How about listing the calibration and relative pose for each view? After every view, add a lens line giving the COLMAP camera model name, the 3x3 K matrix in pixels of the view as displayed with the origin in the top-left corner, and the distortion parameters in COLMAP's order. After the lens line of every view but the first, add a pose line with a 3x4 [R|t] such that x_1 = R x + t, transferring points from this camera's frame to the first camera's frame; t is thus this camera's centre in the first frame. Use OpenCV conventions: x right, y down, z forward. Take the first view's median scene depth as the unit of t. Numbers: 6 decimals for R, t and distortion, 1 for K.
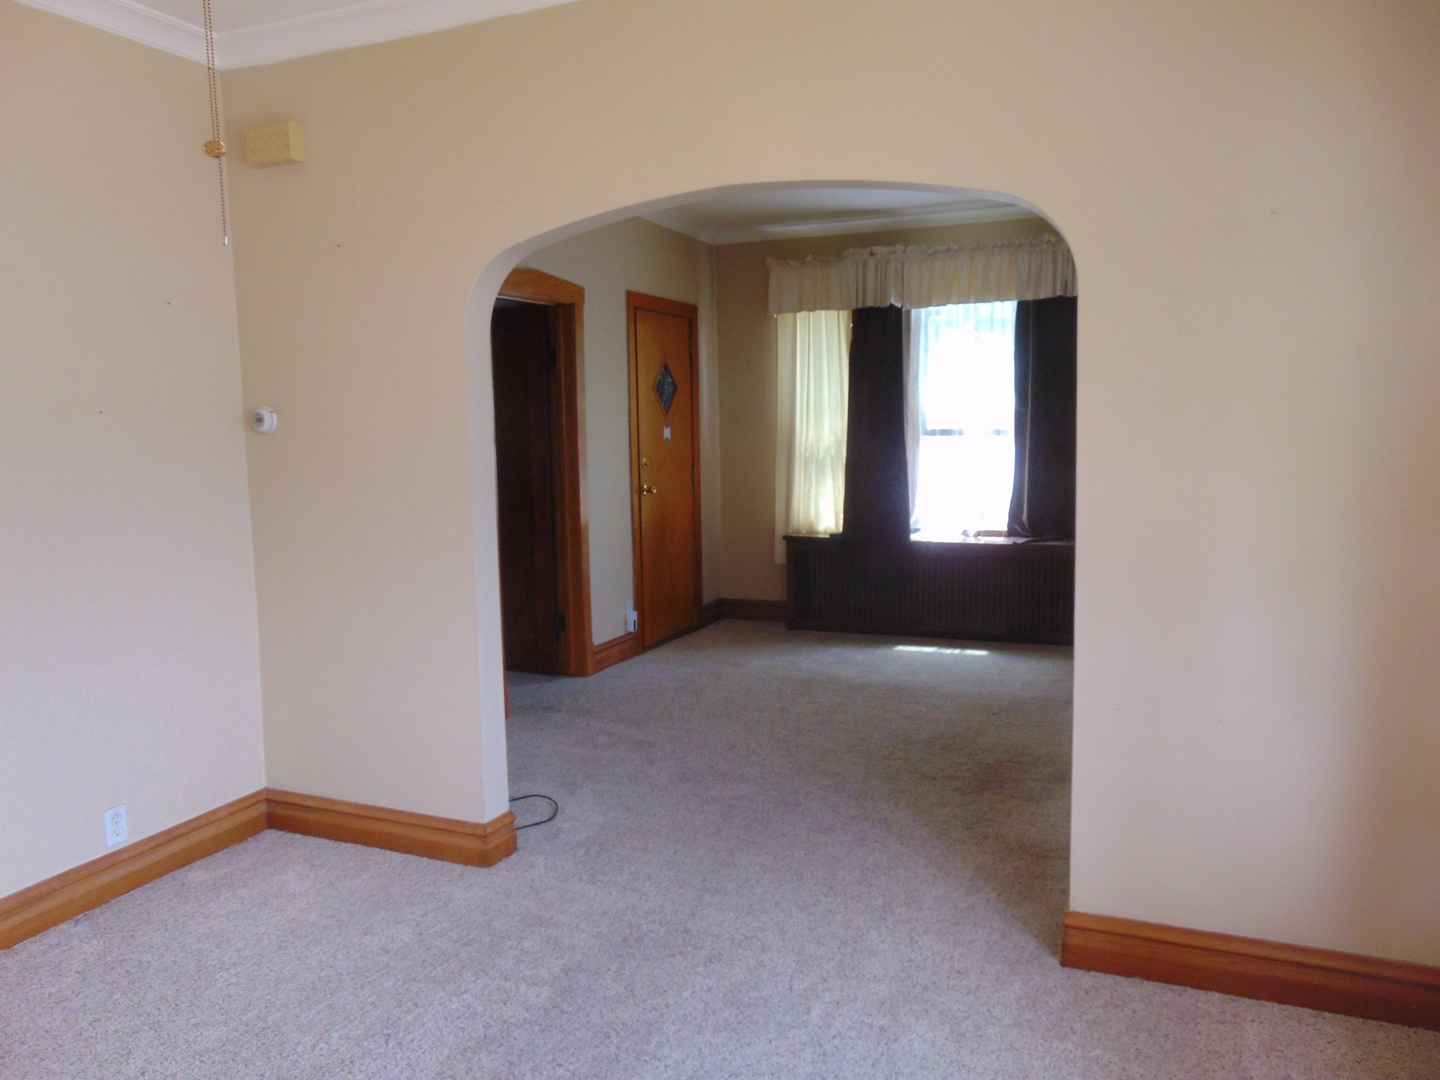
lens RADIAL K [[1065.5, 0, 720.0], [0, 1065.5, 540.0], [0, 0, 1]] dist [0.006096, 0.007545]
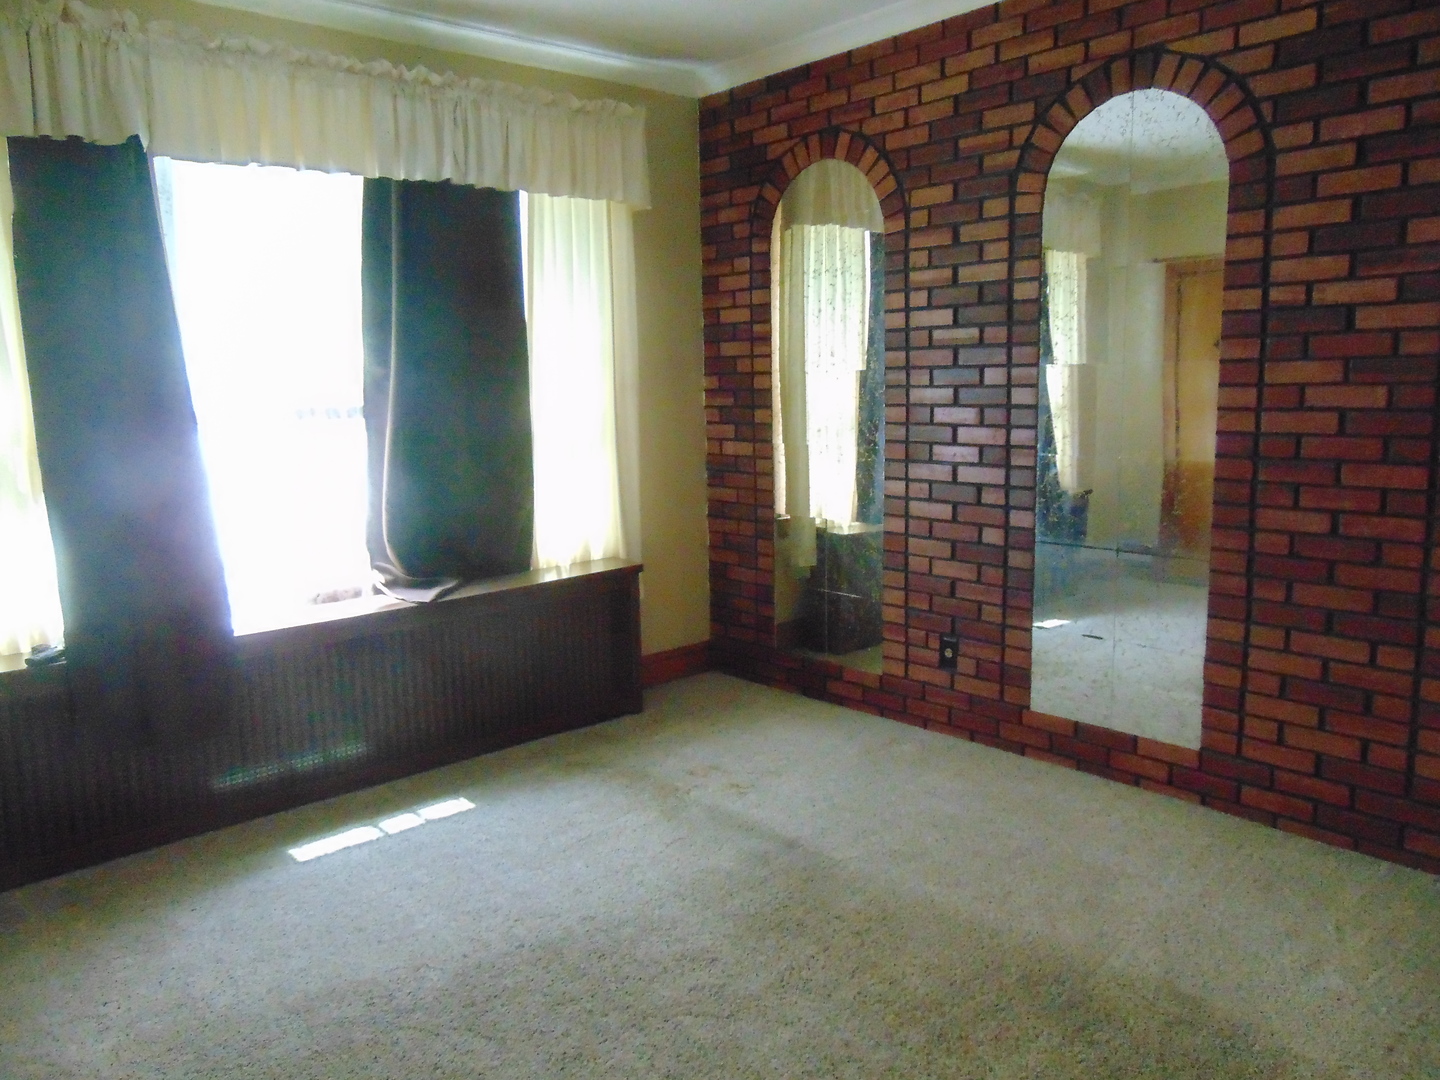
lens RADIAL K [[1065.5, 0, 720.0], [0, 1065.5, 540.0], [0, 0, 1]] dist [0.006096, 0.007545]
pose [[0.439612, -0.130620, 0.888639, -0.160440], [0.122631, 0.988833, 0.084681, -0.058242], [-0.889777, 0.071748, 0.450721, 0.574380]]
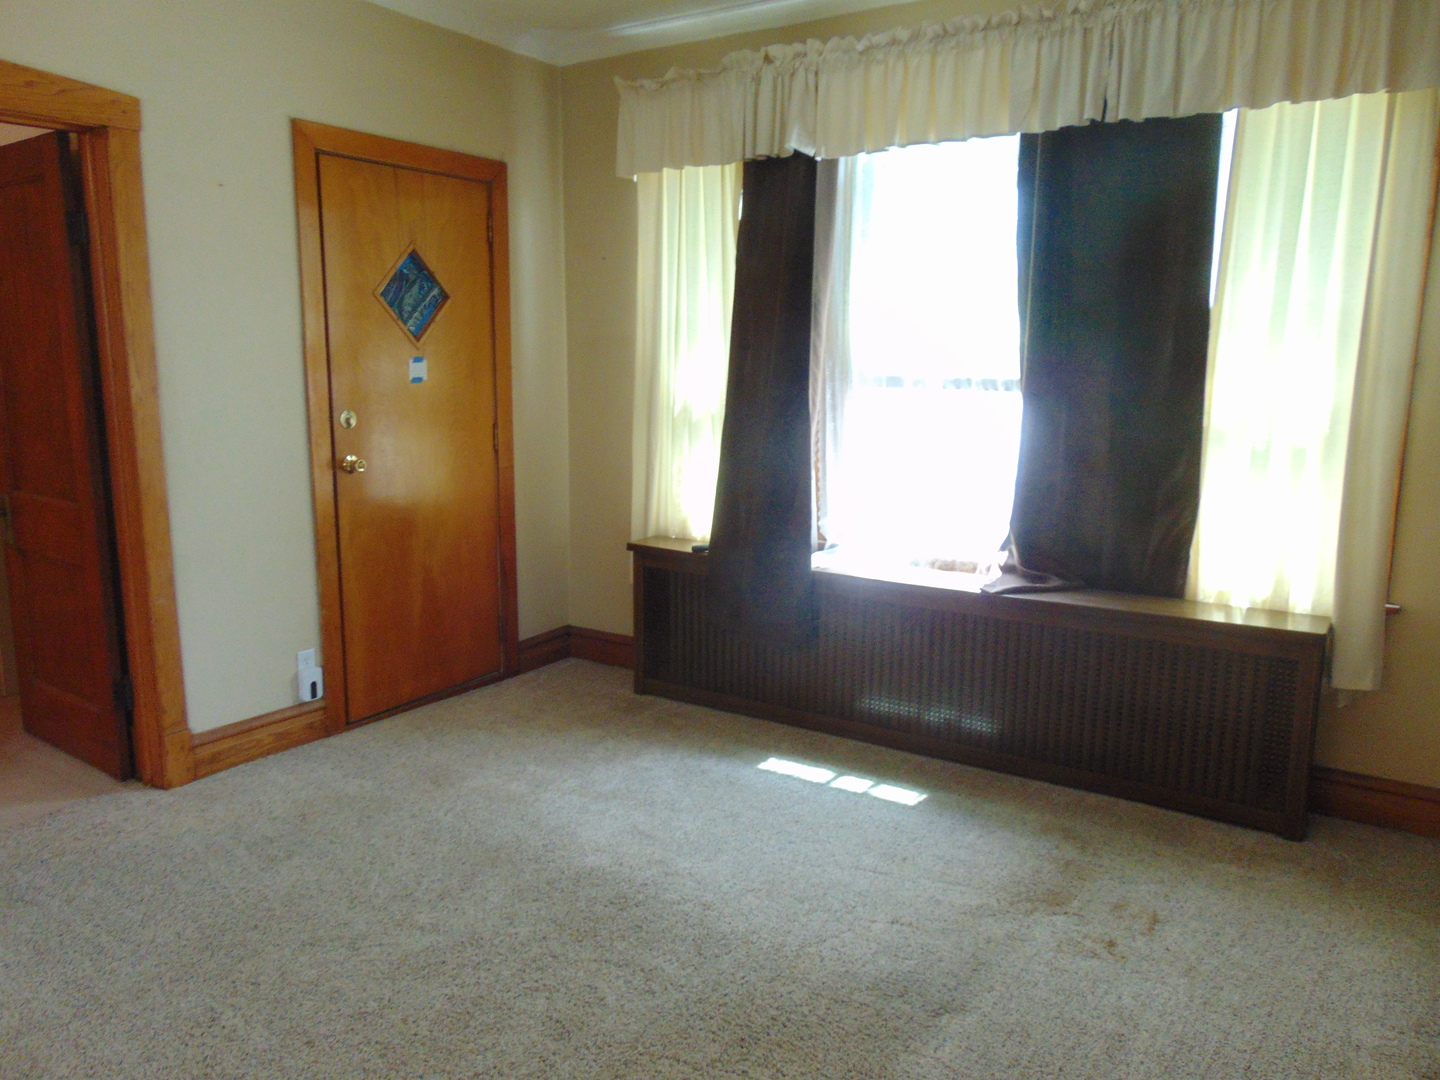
lens RADIAL K [[1078.1, 0, 695.1], [0, 1078.1, 538.6], [0, 0, 1]] dist [0.007899, 0.006903]
pose [[0.981137, 0.056598, -0.184845, 0.224699], [-0.044898, 0.996750, 0.066881, -0.052661], [0.188030, -0.057320, 0.980489, 0.419559]]
